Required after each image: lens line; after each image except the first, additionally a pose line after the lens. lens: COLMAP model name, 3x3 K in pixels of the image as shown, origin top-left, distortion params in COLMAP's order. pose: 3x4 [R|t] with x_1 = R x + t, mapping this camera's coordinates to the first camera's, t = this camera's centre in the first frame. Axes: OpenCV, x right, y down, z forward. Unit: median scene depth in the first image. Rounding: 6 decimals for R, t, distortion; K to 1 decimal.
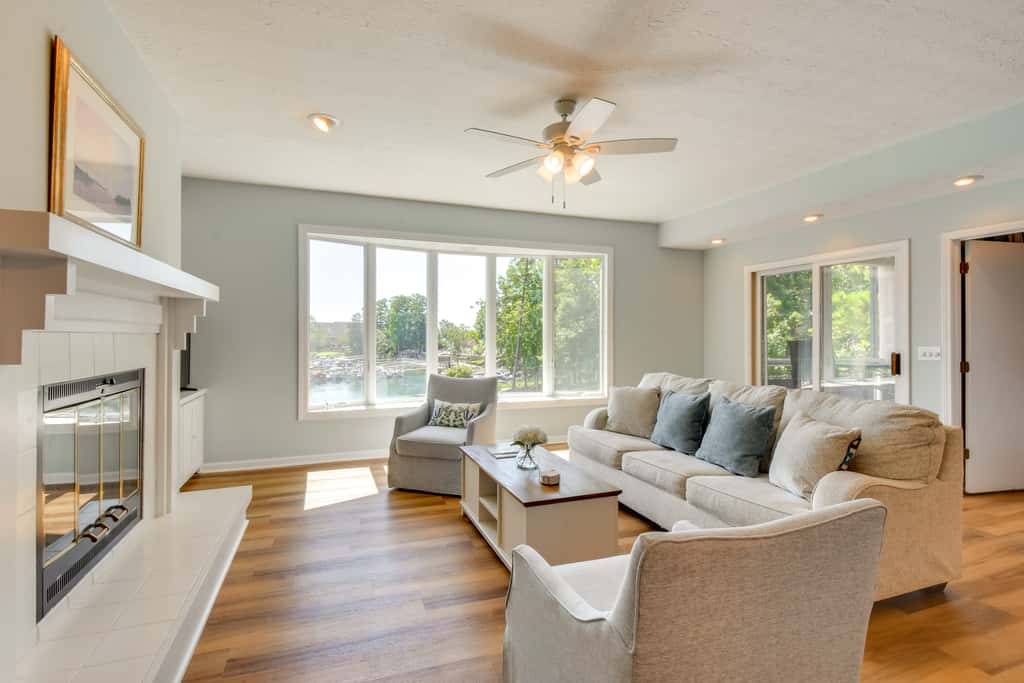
lens RADIAL K [[478.5, 0, 500.3], [0, 478.5, 335.6], [0, 0, 1]] dist [-0.000182, -0.000230]
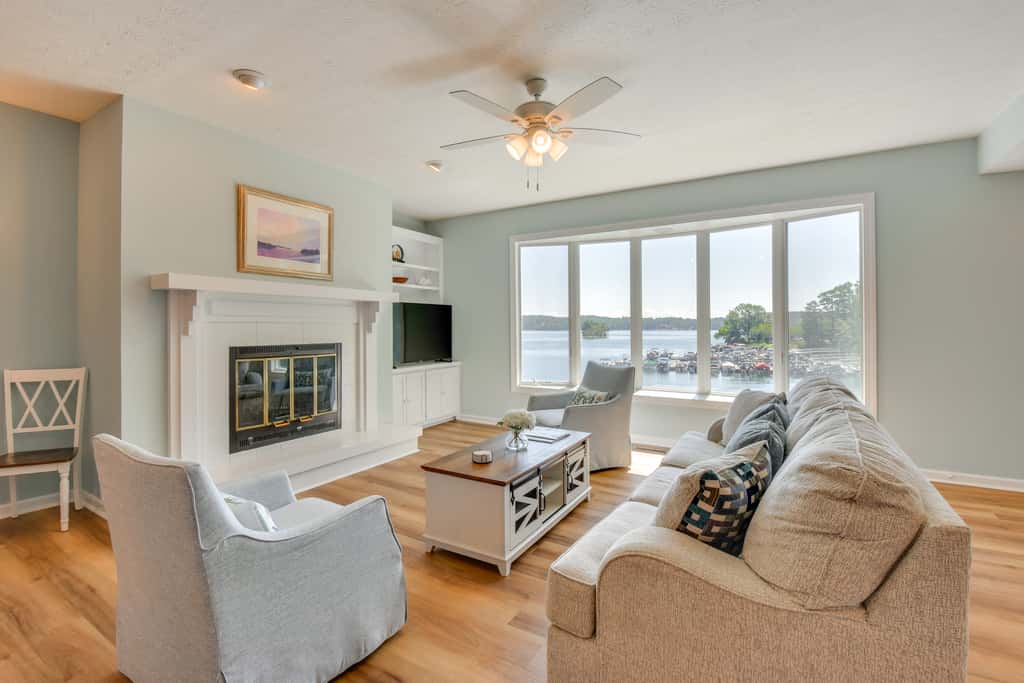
lens RADIAL K [[462.2, 0, 508.5], [0, 462.2, 332.5], [0, 0, 1]] dist [-0.000590, -0.000178]
pose [[0.628431, 0.004947, -0.777850, 0.814537], [0.004827, 0.999936, 0.010260, 0.012503], [0.777851, -0.010203, 0.628366, 0.352551]]
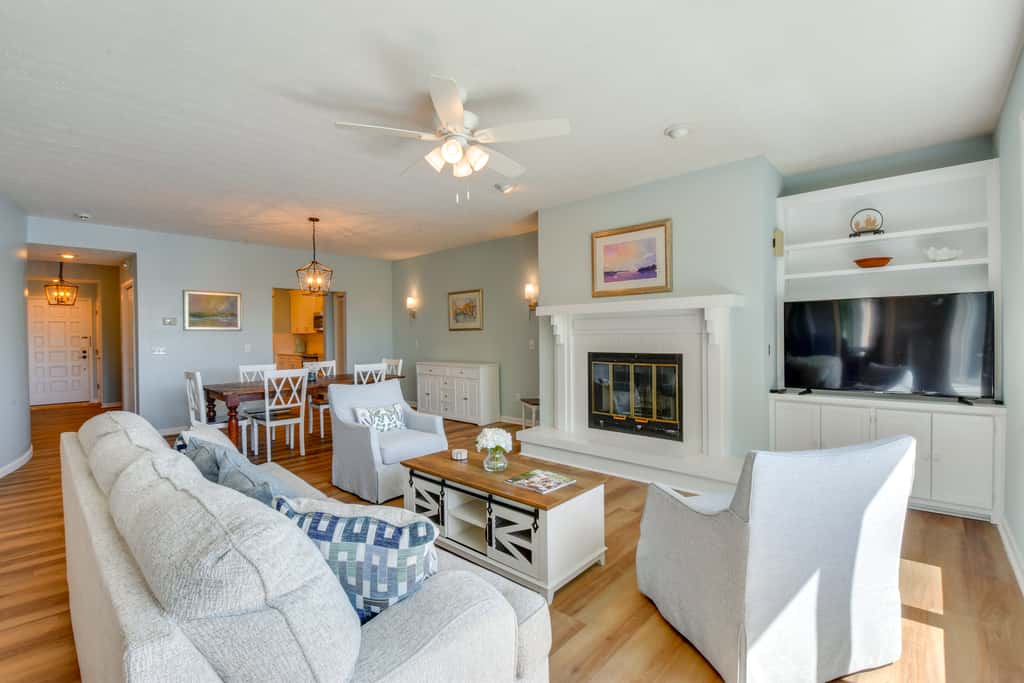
lens RADIAL K [[451.7, 0, 512.0], [0, 451.7, 341.5], [0, 0, 1]] dist [-0.011029, -0.000213]
pose [[-0.886848, 0.015464, -0.461802, 0.448749], [0.011687, 0.999871, 0.011038, -0.001249], [0.461913, 0.004392, -0.886915, 1.815619]]
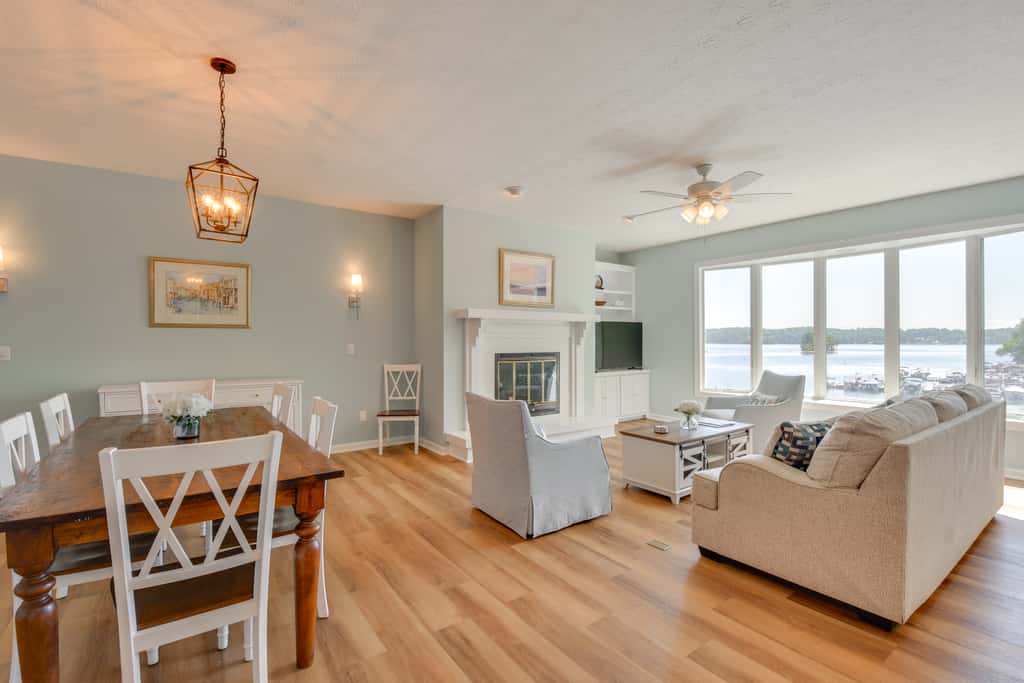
lens RADIAL K [[459.3, 0, 507.3], [0, 459.3, 344.3], [0, 0, 1]] dist [-0.000605, -0.000279]
pose [[0.263978, 0.005003, -0.964516, 1.228851], [0.002616, 0.999979, 0.005902, 0.011108], [0.964525, -0.004081, 0.263959, 0.106840]]
